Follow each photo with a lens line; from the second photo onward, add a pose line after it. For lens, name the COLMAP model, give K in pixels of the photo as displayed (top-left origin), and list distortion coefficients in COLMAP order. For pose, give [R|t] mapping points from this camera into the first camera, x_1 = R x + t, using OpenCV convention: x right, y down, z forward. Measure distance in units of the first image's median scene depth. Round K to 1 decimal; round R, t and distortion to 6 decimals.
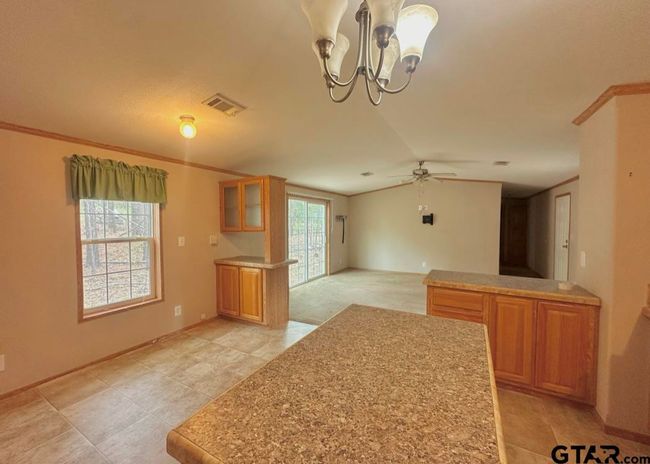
lens RADIAL K [[260.2, 0, 325.0], [0, 260.2, 232.0], [0, 0, 1]] dist [-0.003510, -0.000012]
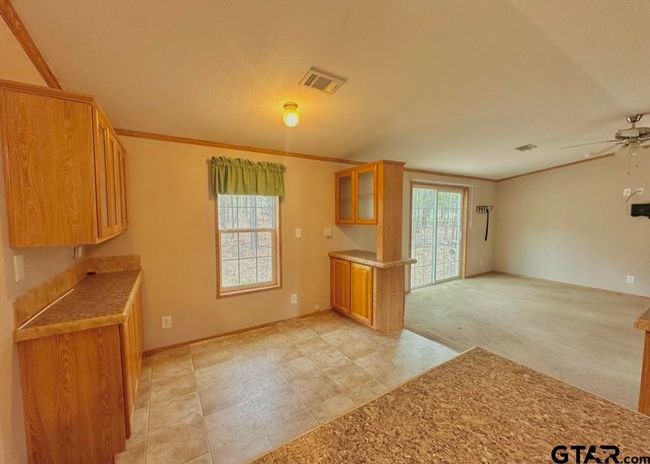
lens RADIAL K [[260.2, 0, 325.0], [0, 260.2, 232.0], [0, 0, 1]] dist [-0.003510, -0.000012]
pose [[0.877371, 0.034332, -0.478582, 0.039005], [-0.018665, 0.999124, 0.037455, -0.008526], [0.479449, -0.023929, 0.877243, 0.149874]]
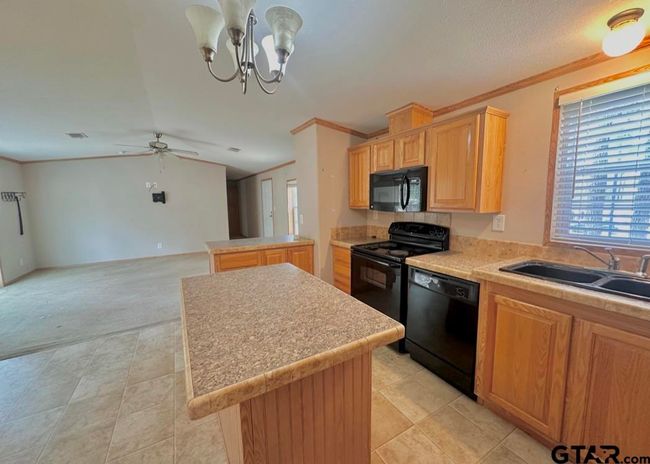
lens RADIAL K [[260.2, 0, 325.0], [0, 260.2, 232.0], [0, 0, 1]] dist [-0.003510, -0.000012]
pose [[0.507710, -0.113699, 0.853993, -0.229797], [0.048707, 0.993456, 0.103310, 0.014146], [-0.860150, -0.010856, 0.509925, 0.018216]]
